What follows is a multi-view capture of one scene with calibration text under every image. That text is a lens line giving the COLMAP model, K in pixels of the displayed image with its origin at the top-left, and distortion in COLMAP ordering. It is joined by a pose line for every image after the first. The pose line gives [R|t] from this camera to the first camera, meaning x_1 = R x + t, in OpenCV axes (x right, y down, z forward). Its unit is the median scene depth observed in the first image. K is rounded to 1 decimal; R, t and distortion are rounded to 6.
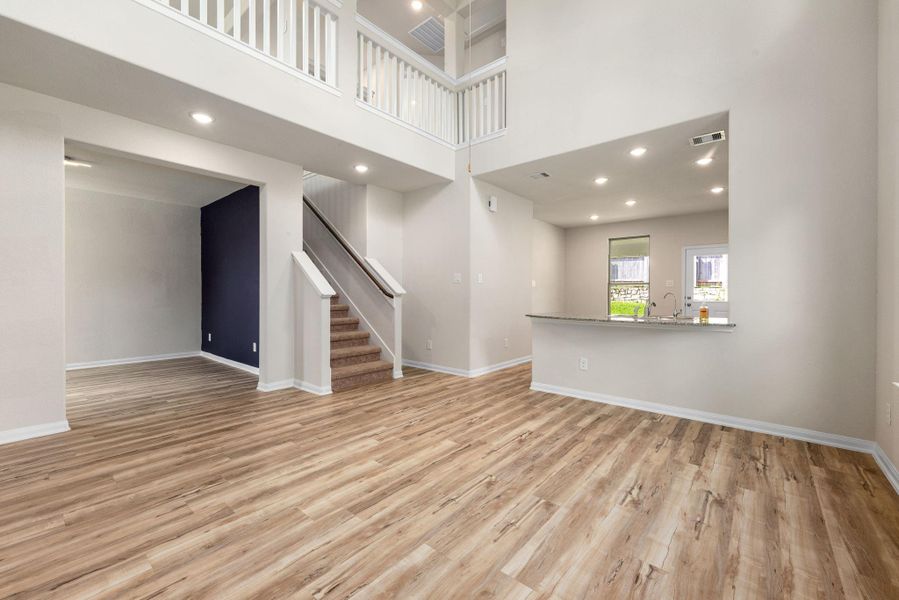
lens RADIAL K [[365.9, 0, 448.0], [0, 365.9, 295.5], [0, 0, 1]] dist [0.004626, 0.000292]
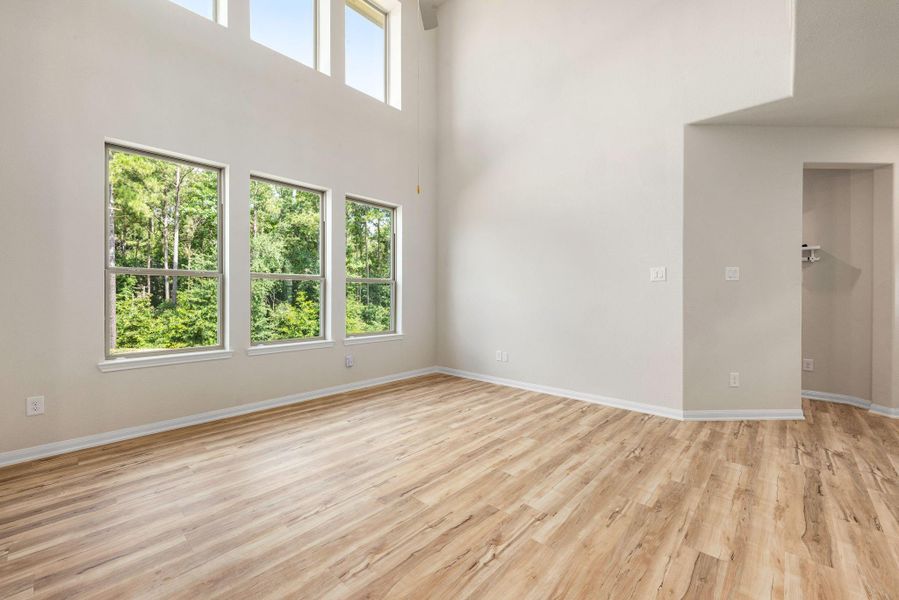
lens RADIAL K [[365.9, 0, 448.7], [0, 365.9, 298.6], [0, 0, 1]] dist [0.004626, 0.000292]
pose [[-0.999227, -0.001833, 0.039266, -0.071450], [-0.001317, 0.999912, 0.013163, -0.013603], [-0.039287, 0.013101, -0.999142, 1.837998]]
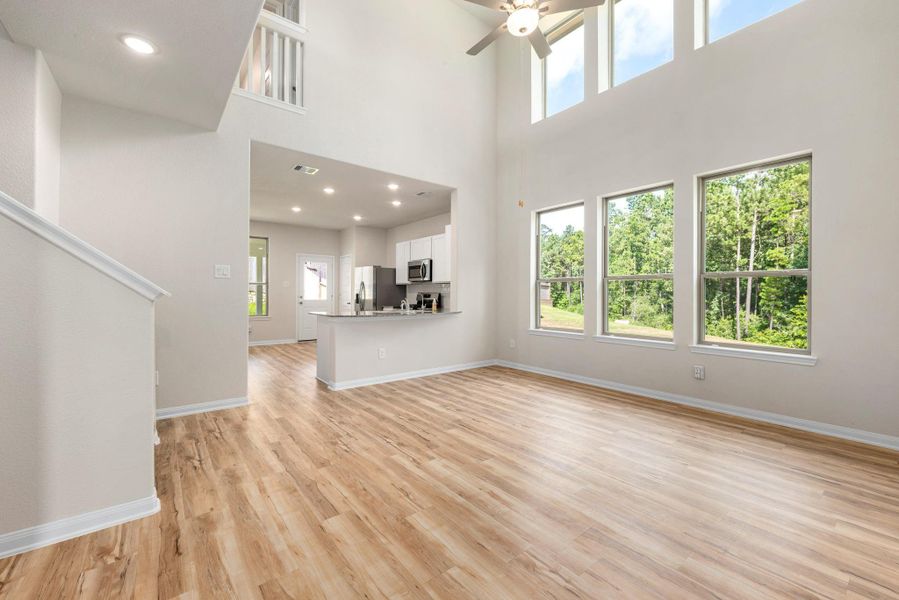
lens RADIAL K [[365.9, 0, 447.2], [0, 365.9, 295.0], [0, 0, 1]] dist [0.004626, 0.000292]
pose [[0.194129, -0.000576, 0.980976, -1.139946], [0.000964, 0.999999, 0.000397, -0.004937], [-0.980975, 0.000868, 0.194130, 0.853092]]
